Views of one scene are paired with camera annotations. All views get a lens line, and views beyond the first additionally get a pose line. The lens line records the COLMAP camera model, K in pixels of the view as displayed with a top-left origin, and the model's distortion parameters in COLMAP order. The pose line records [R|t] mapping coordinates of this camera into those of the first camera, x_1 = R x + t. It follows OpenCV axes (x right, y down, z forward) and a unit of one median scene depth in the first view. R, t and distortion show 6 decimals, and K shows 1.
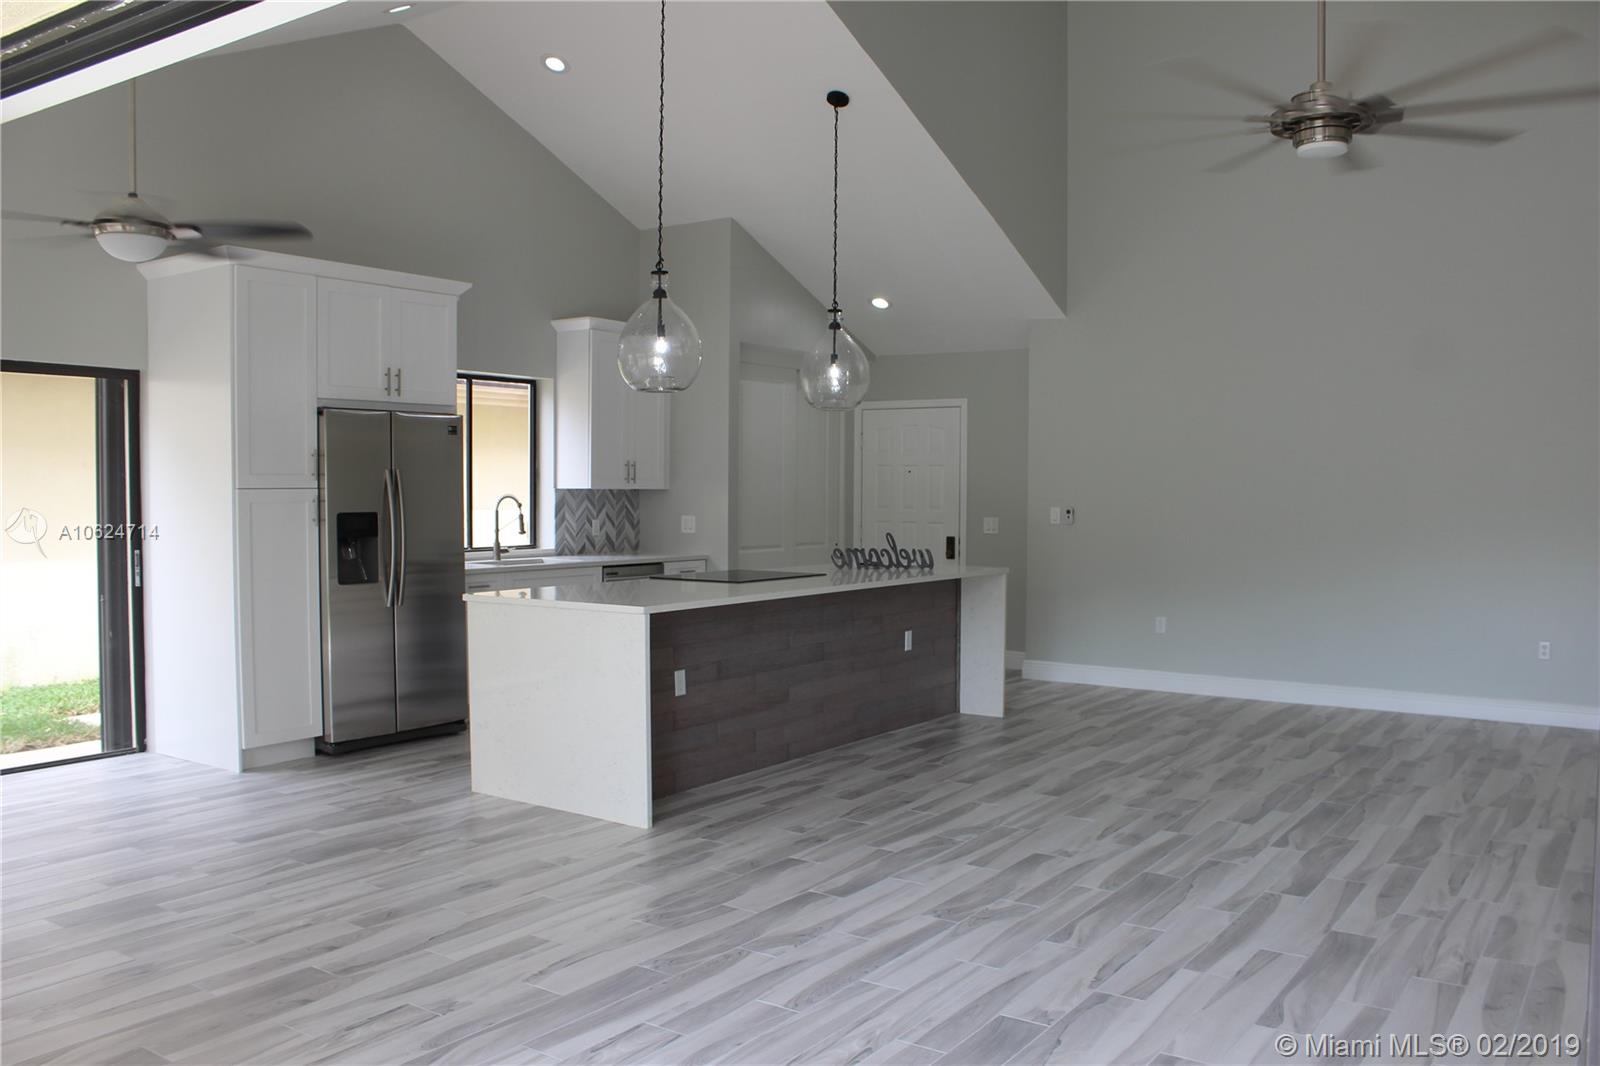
lens RADIAL K [[1335.3, 0, 800.0], [0, 1335.3, 533.0], [0, 0, 1]] dist [-0.159151, 0.123066]
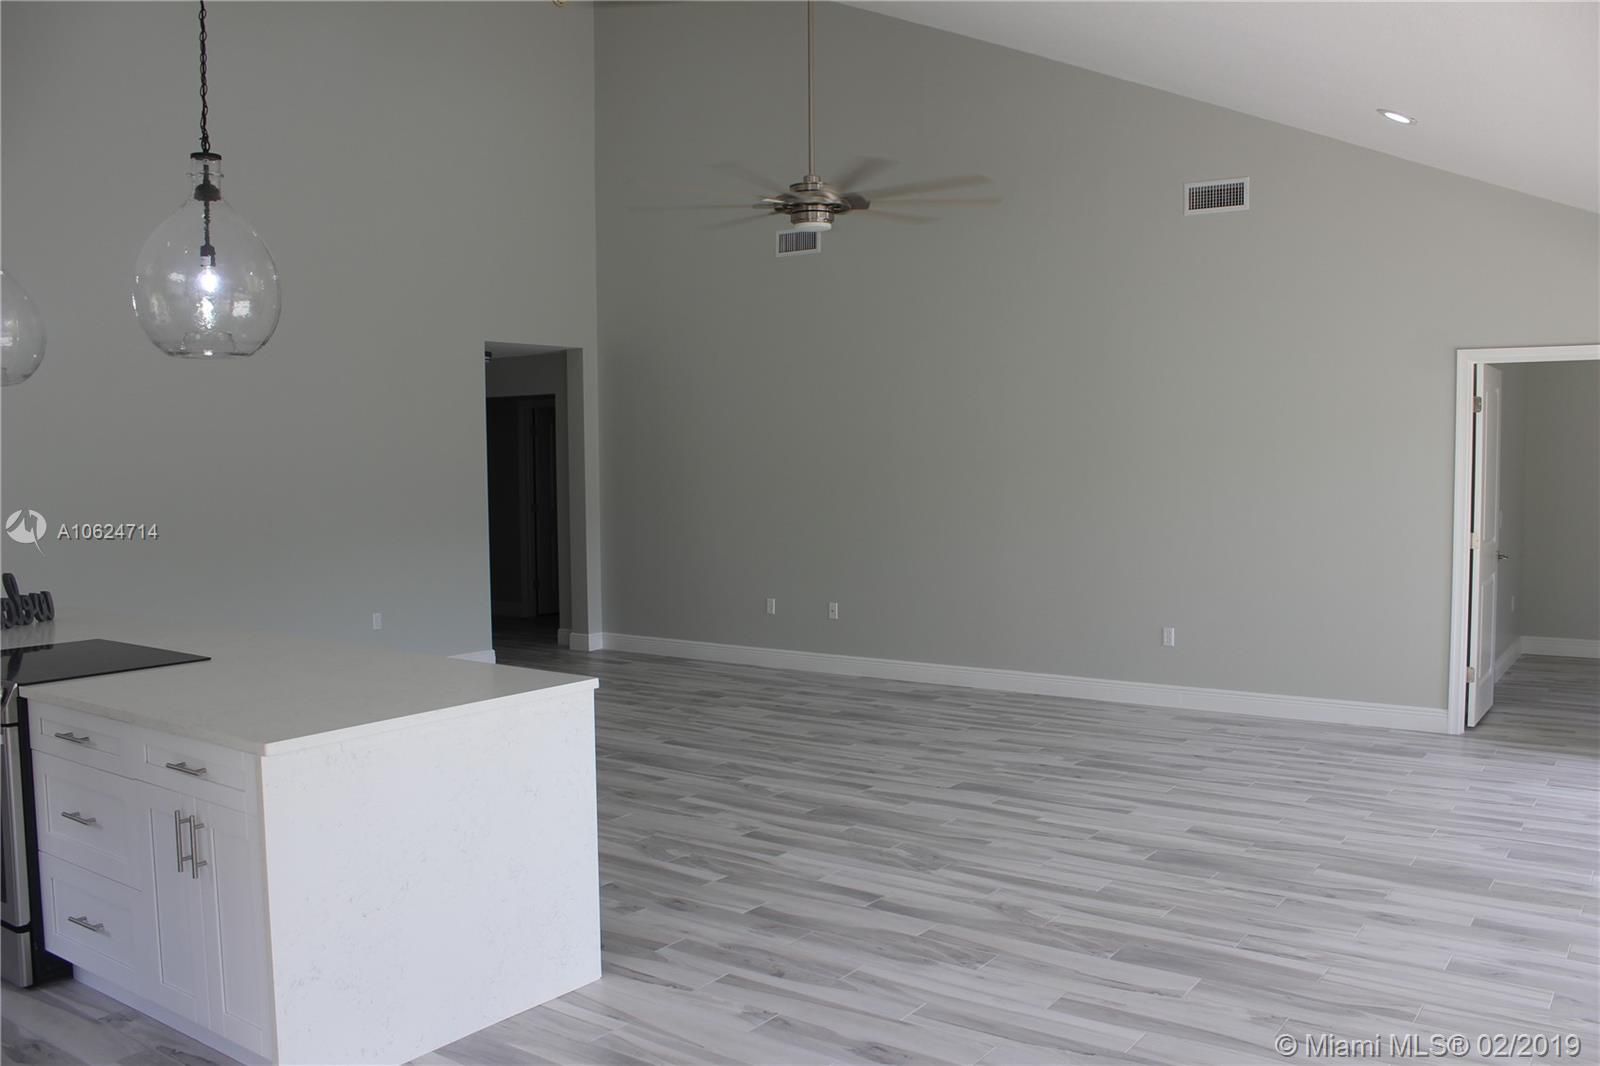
lens RADIAL K [[1335.3, 0, 800.0], [0, 1335.3, 533.0], [0, 0, 1]] dist [-0.159151, 0.123066]
pose [[0.014604, -0.062071, 0.997965, -0.971757], [0.044055, 0.997142, 0.061375, -0.072408], [-0.998922, 0.043069, 0.017296, 1.025353]]
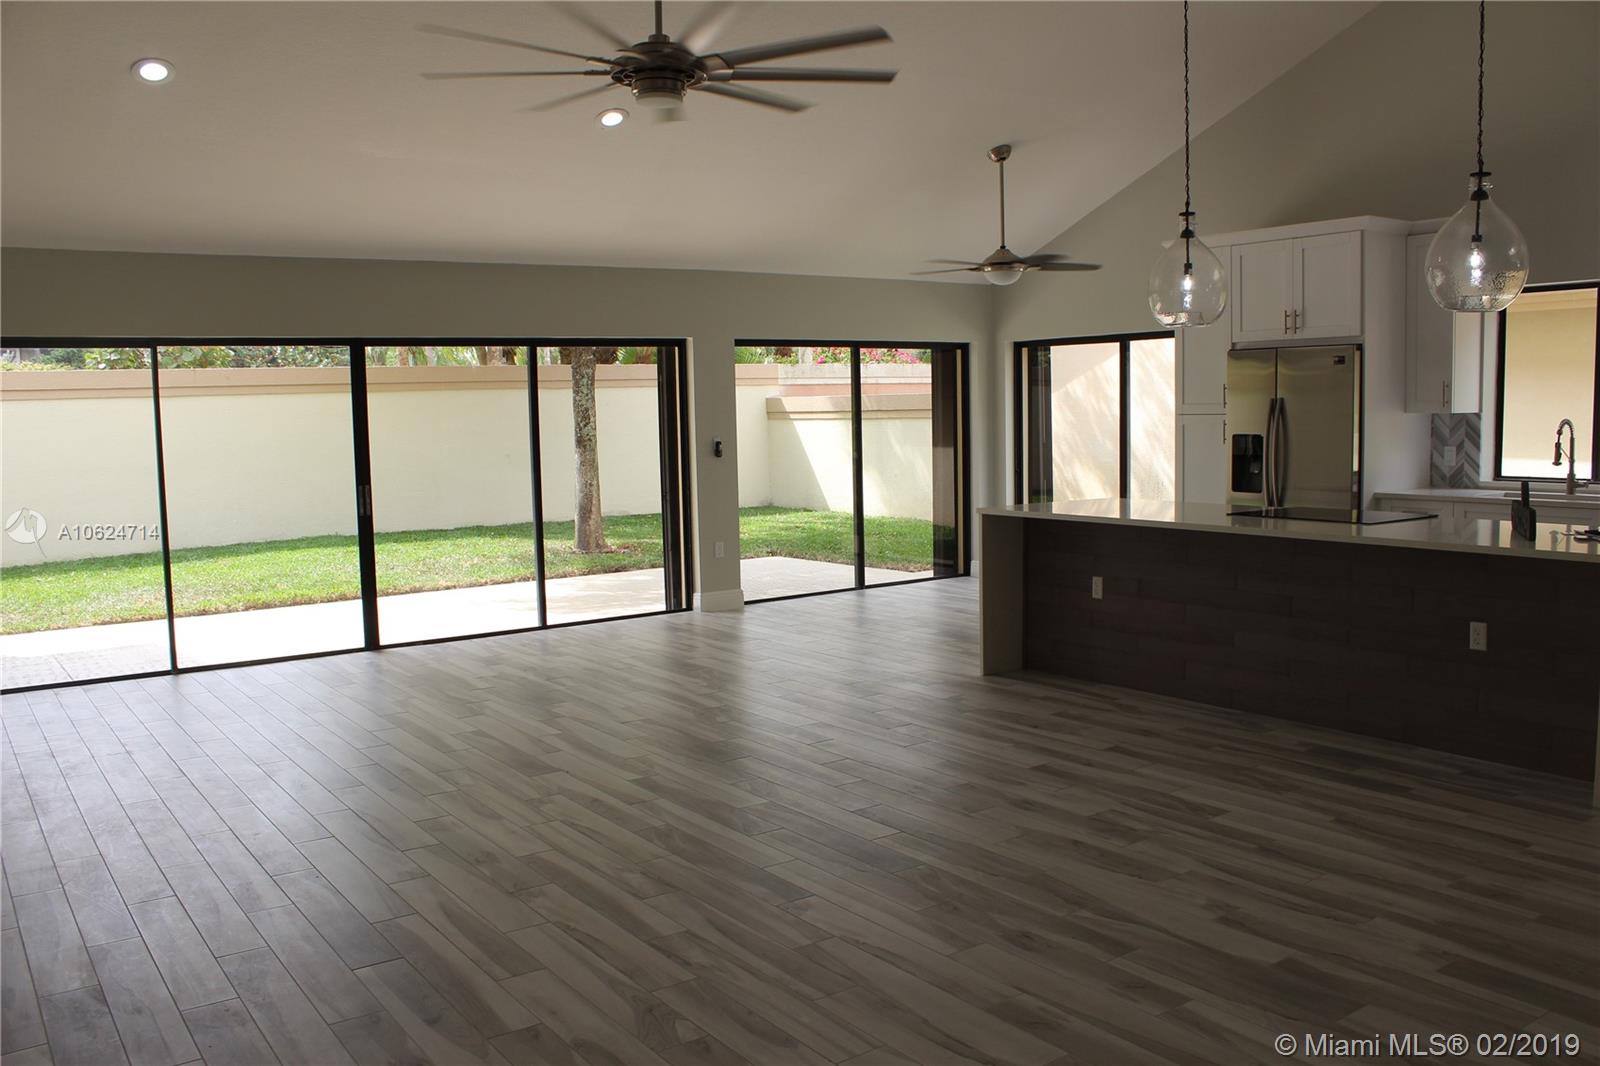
lens RADIAL K [[1335.3, 0, 800.0], [0, 1335.3, 533.0], [0, 0, 1]] dist [-0.159151, 0.123066]
pose [[-0.346049, 0.090559, -0.933836, 1.409299], [-0.012558, 0.994795, 0.101124, -0.062731], [0.938132, 0.046721, -0.343110, 1.518625]]
